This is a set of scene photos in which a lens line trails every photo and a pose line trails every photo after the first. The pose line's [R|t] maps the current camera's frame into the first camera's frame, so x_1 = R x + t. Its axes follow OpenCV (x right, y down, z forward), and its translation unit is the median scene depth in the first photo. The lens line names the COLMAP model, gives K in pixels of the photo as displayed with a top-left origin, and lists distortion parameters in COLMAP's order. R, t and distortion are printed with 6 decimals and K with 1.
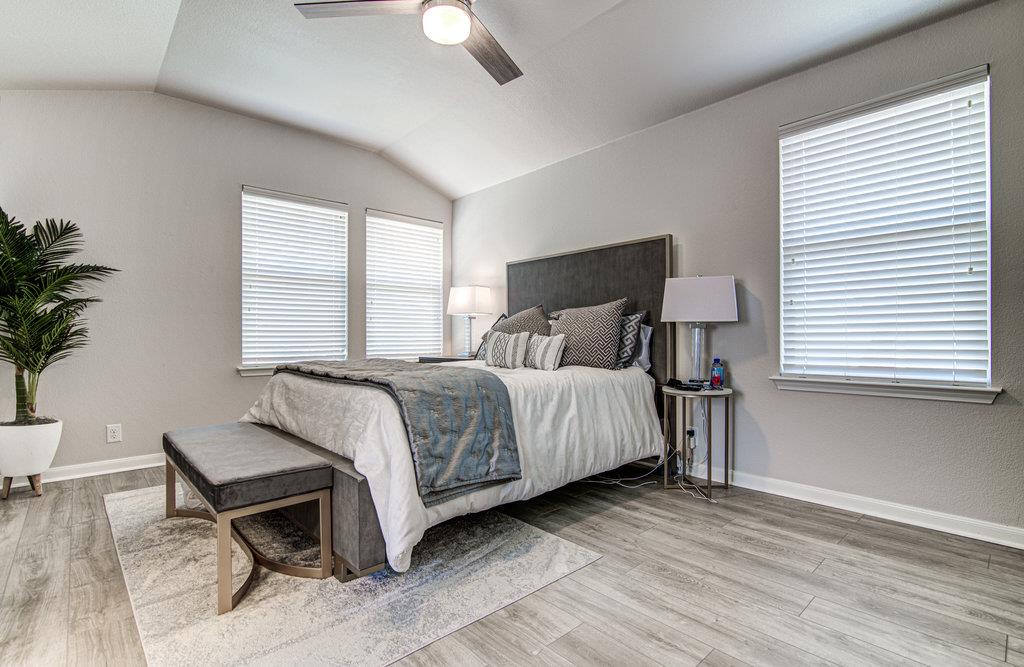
lens RADIAL K [[481.4, 0, 512.0], [0, 481.4, 333.5], [0, 0, 1]] dist [-0.001974, -0.000344]
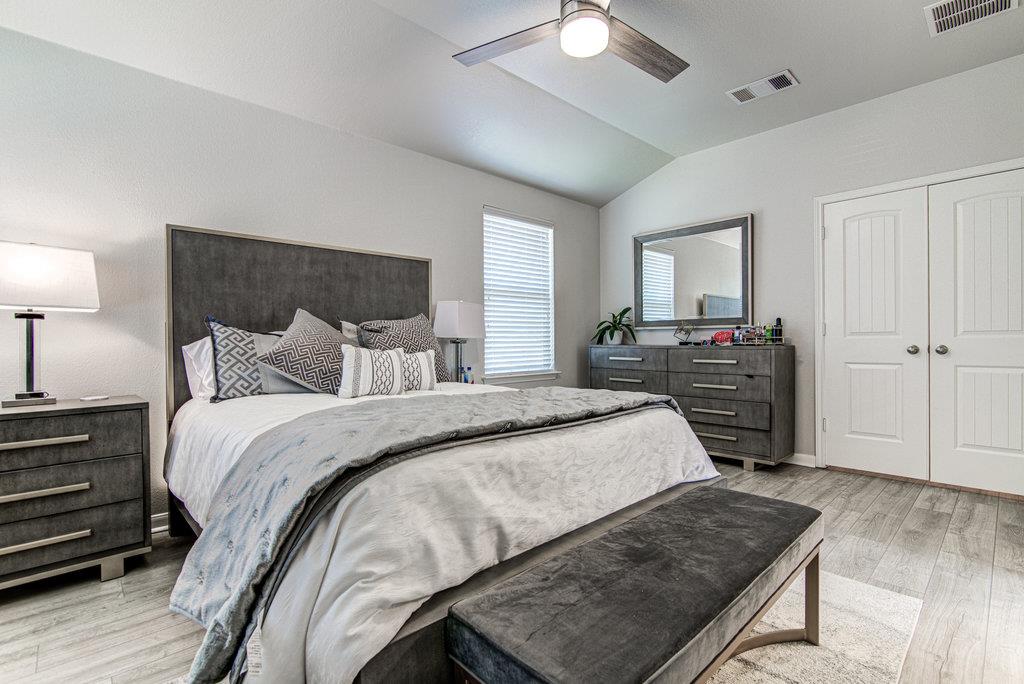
lens RADIAL K [[477.0, 0, 512.0], [0, 477.0, 342.0], [0, 0, 1]] dist [0.000717, 0.000092]
pose [[-0.017655, 0.005517, 0.999829, -0.786379], [0.004447, 0.999975, -0.005439, -0.006307], [-0.999834, 0.004350, -0.017679, 0.831221]]
